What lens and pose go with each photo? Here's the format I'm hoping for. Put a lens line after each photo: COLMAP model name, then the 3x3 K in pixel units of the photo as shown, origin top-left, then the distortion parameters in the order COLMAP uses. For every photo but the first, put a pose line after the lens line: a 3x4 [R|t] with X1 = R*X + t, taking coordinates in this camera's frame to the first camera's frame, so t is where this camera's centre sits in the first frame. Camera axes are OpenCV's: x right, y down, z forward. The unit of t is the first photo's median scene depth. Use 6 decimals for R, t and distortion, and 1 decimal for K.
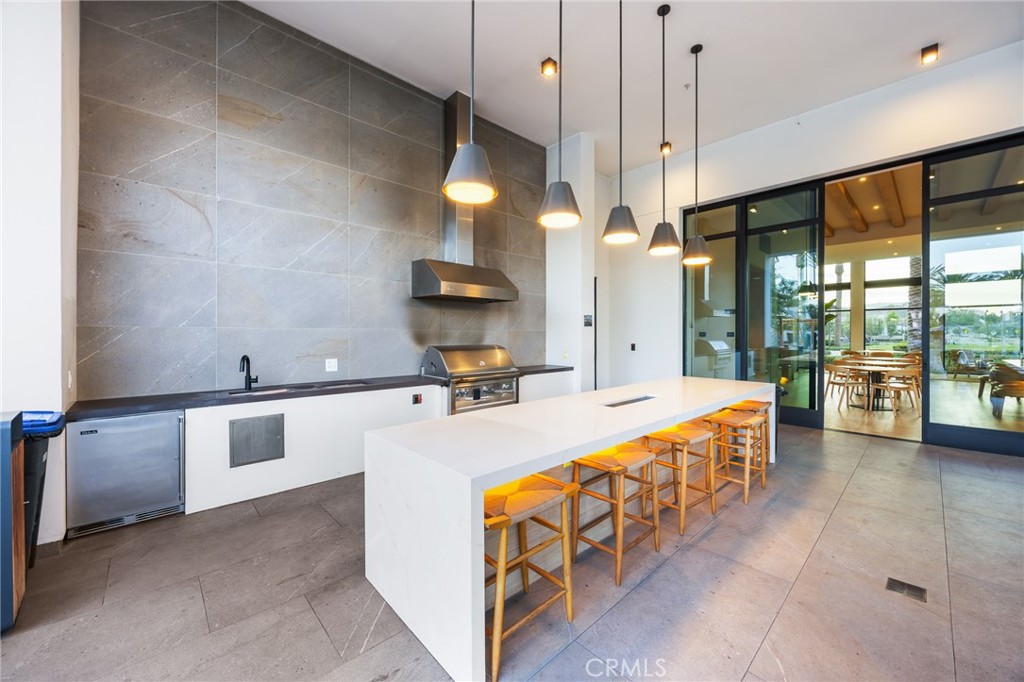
lens RADIAL K [[384.8, 0, 512.0], [0, 384.8, 341.0], [0, 0, 1]] dist [0.000080, -0.000011]
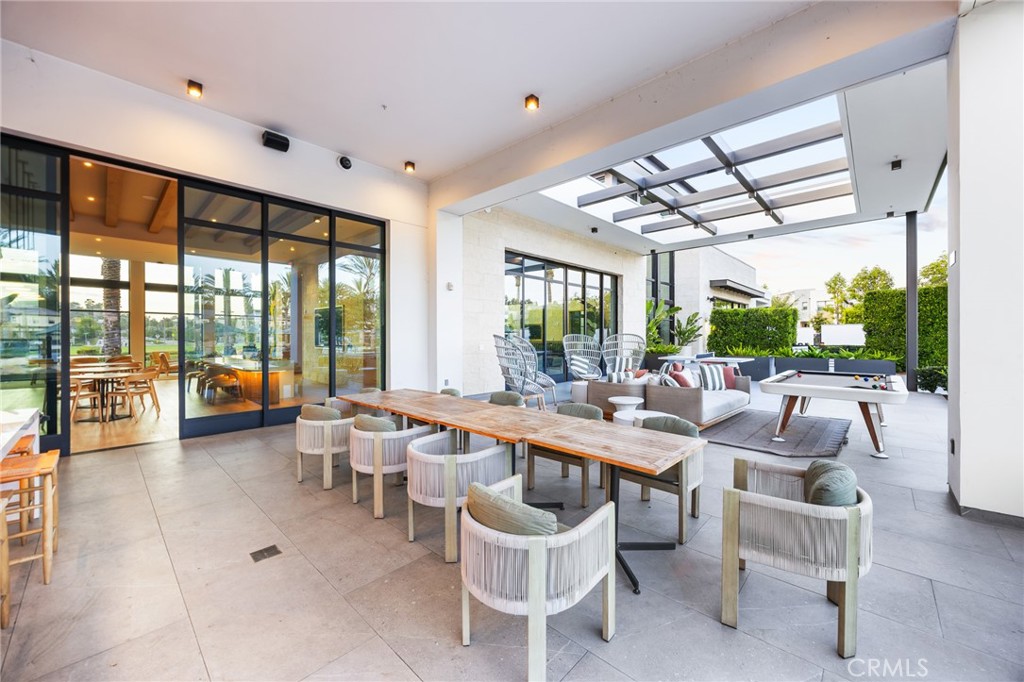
lens RADIAL K [[400.4, 0, 515.2], [0, 400.4, 330.7], [0, 0, 1]] dist [-0.000507, -0.000110]
pose [[-0.065324, 0.018036, 0.997701, -0.130769], [0.017113, 0.999710, -0.016952, -0.003965], [-0.997717, 0.015967, -0.065614, 0.145506]]
